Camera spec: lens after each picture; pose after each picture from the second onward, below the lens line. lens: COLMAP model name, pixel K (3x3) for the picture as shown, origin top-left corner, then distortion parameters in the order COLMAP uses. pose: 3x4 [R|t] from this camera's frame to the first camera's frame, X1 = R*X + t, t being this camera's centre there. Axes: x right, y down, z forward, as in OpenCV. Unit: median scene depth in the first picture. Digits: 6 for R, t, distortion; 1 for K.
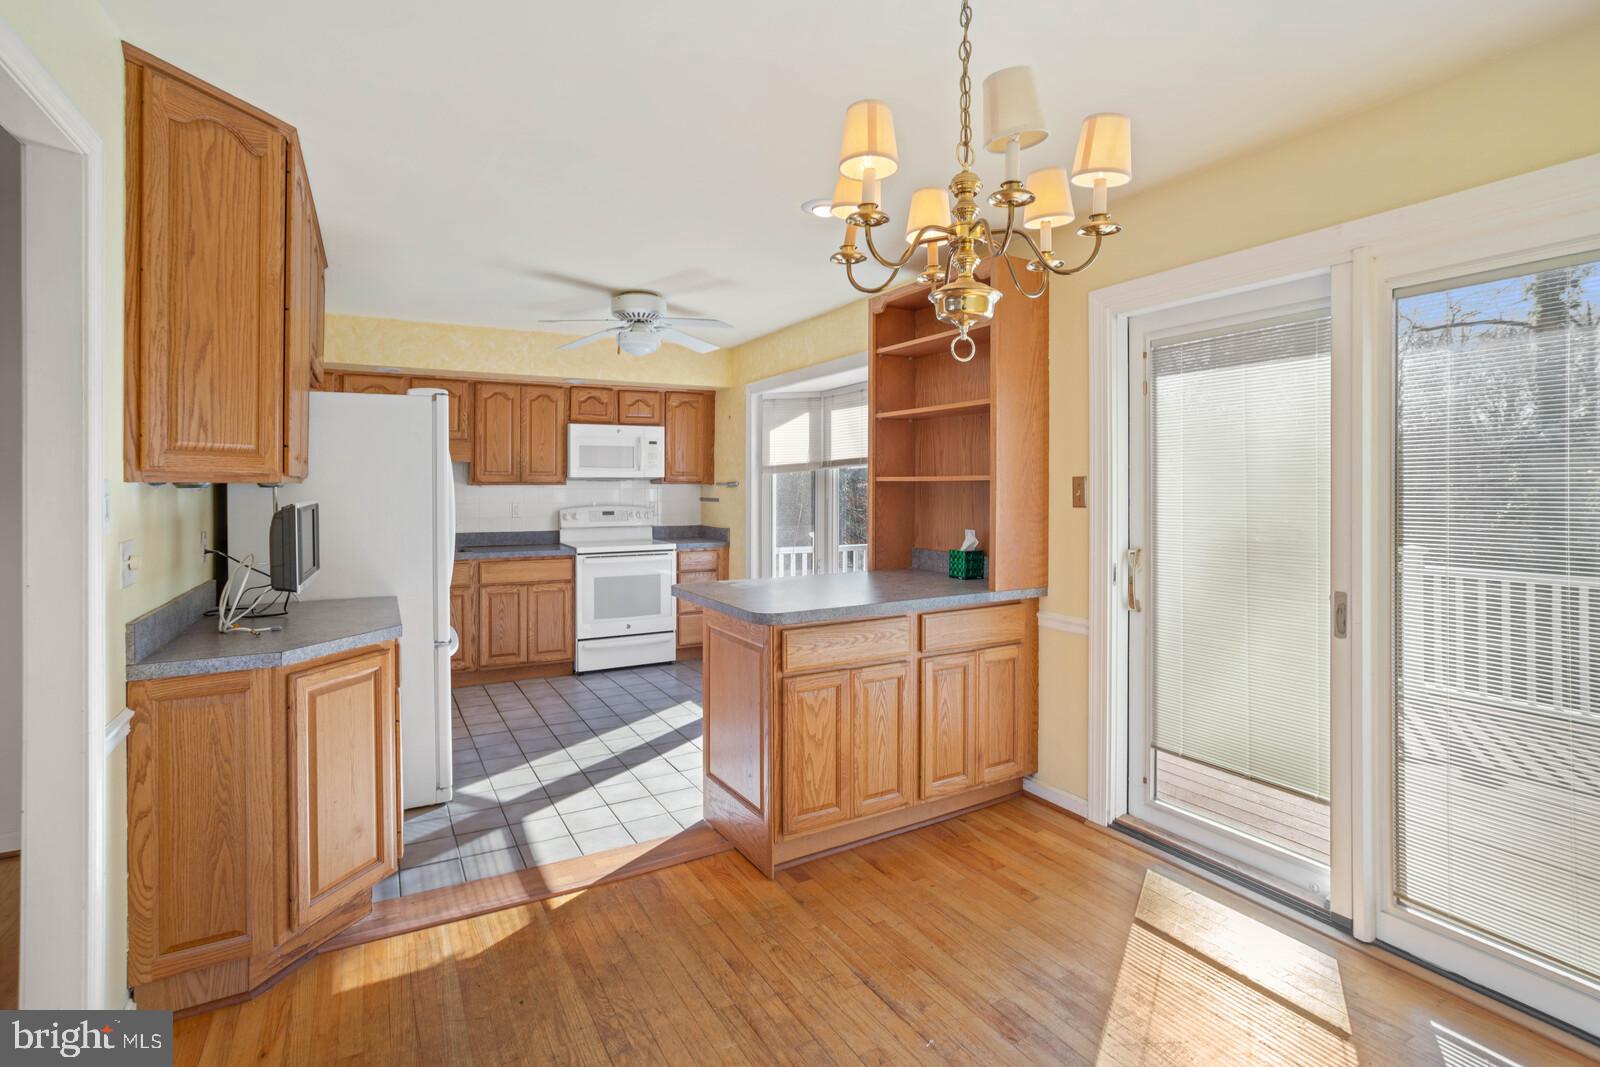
lens RADIAL K [[787.3, 0, 799.5], [0, 787.3, 483.3], [0, 0, 1]] dist [-0.051759, 0.024391]
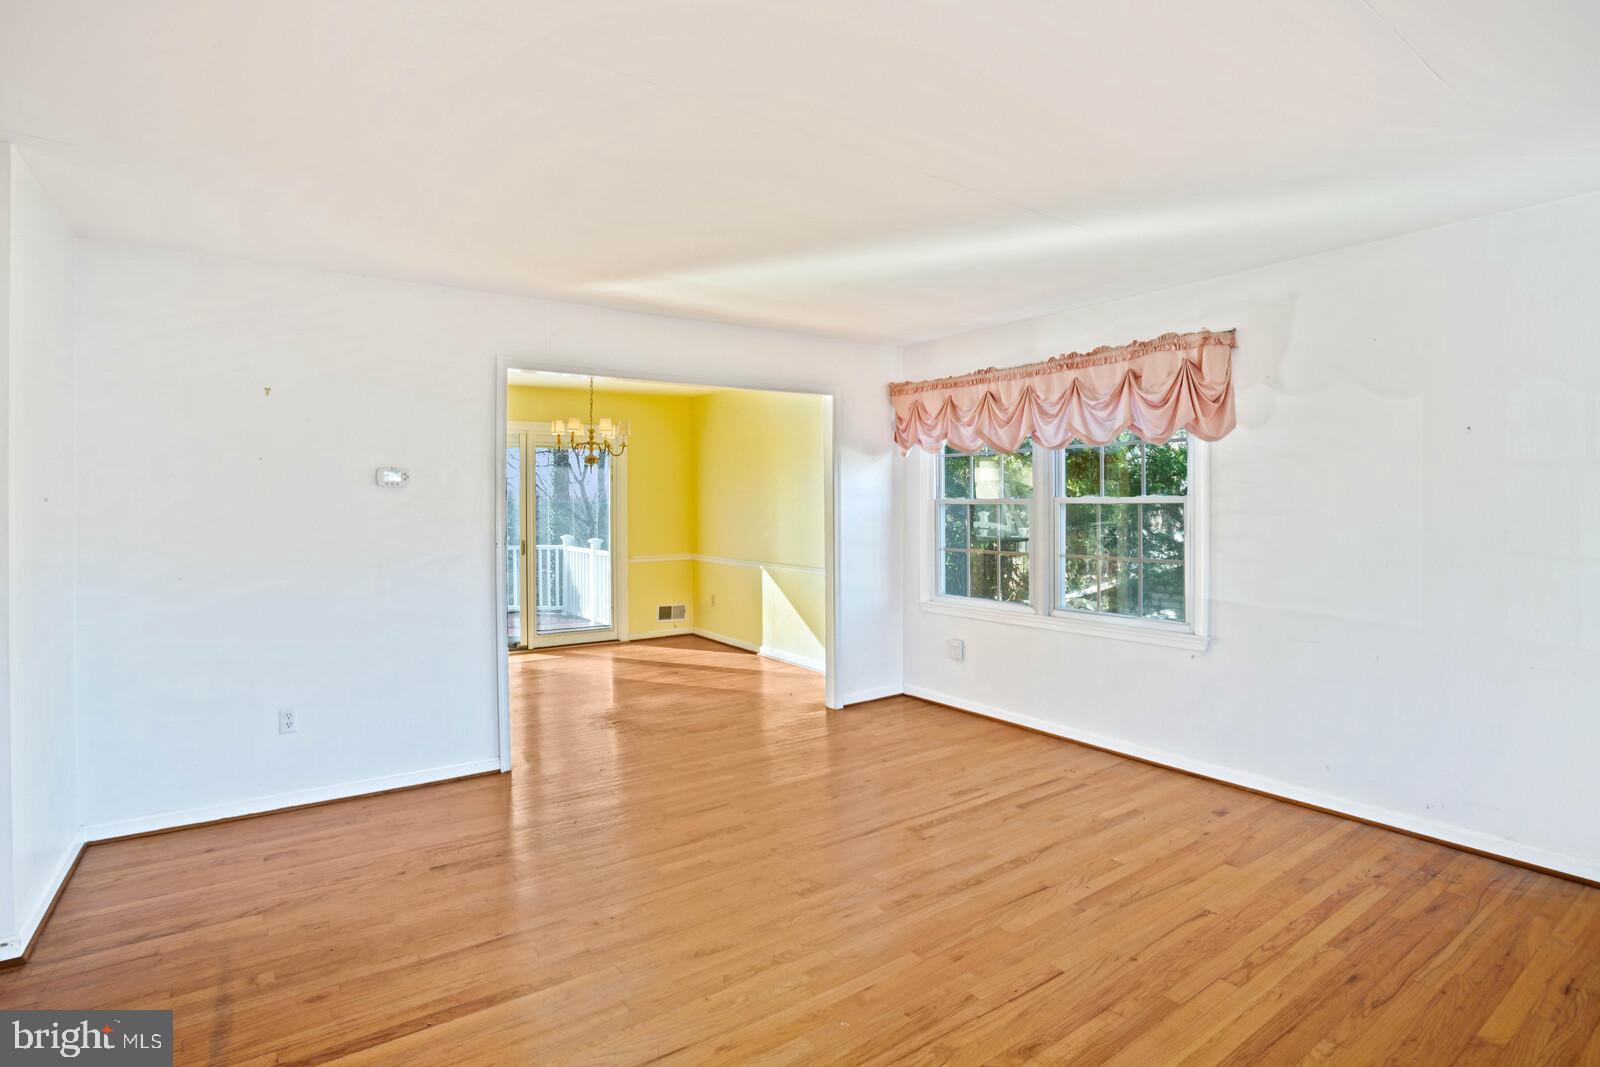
lens RADIAL K [[796.8, 0, 800.0], [0, 796.8, 533.5], [0, 0, 1]] dist [-0.106104, 0.042460]
pose [[-0.100541, -0.034691, 0.994328, -1.808029], [0.005703, 0.999355, 0.035443, 0.006272], [-0.994917, 0.009234, -0.100278, 0.150150]]
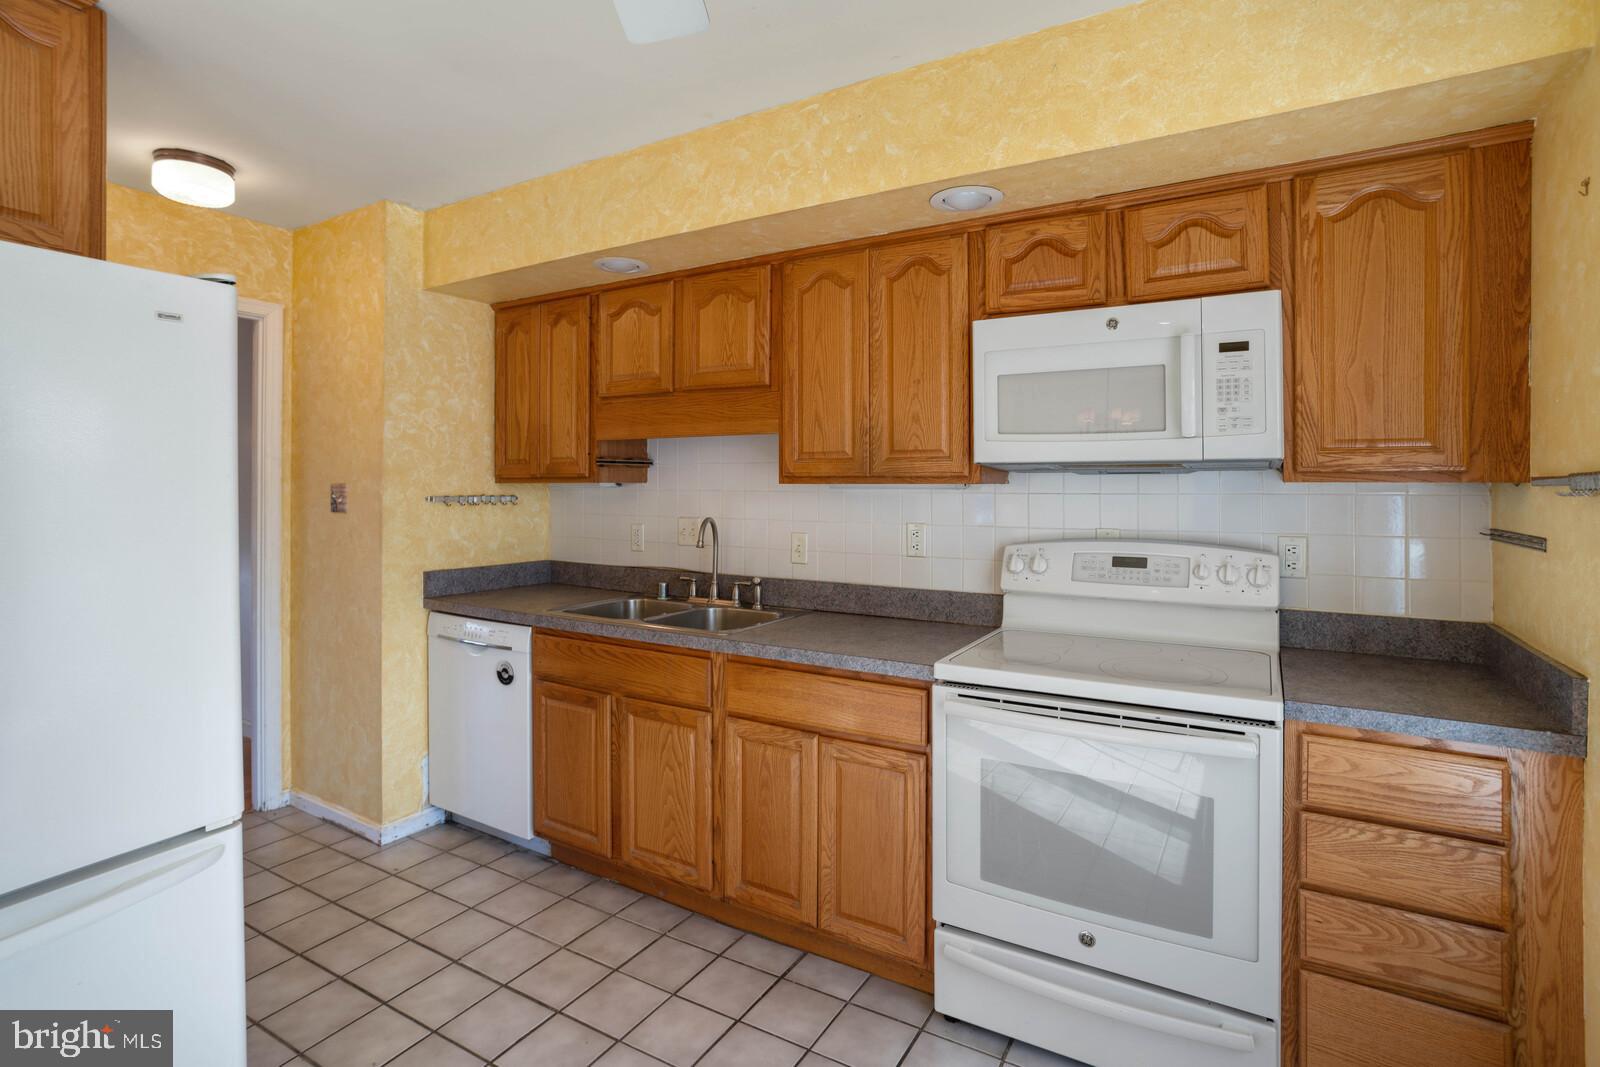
lens RADIAL K [[766.1, 0, 800.7], [0, 766.1, 478.8], [0, 0, 1]] dist [-0.059867, 0.030630]
pose [[0.498046, -0.003192, -0.867145, -0.030897], [-0.000494, 0.999992, -0.003964, 0.002446], [0.867151, 0.002403, 0.498040, 1.362063]]
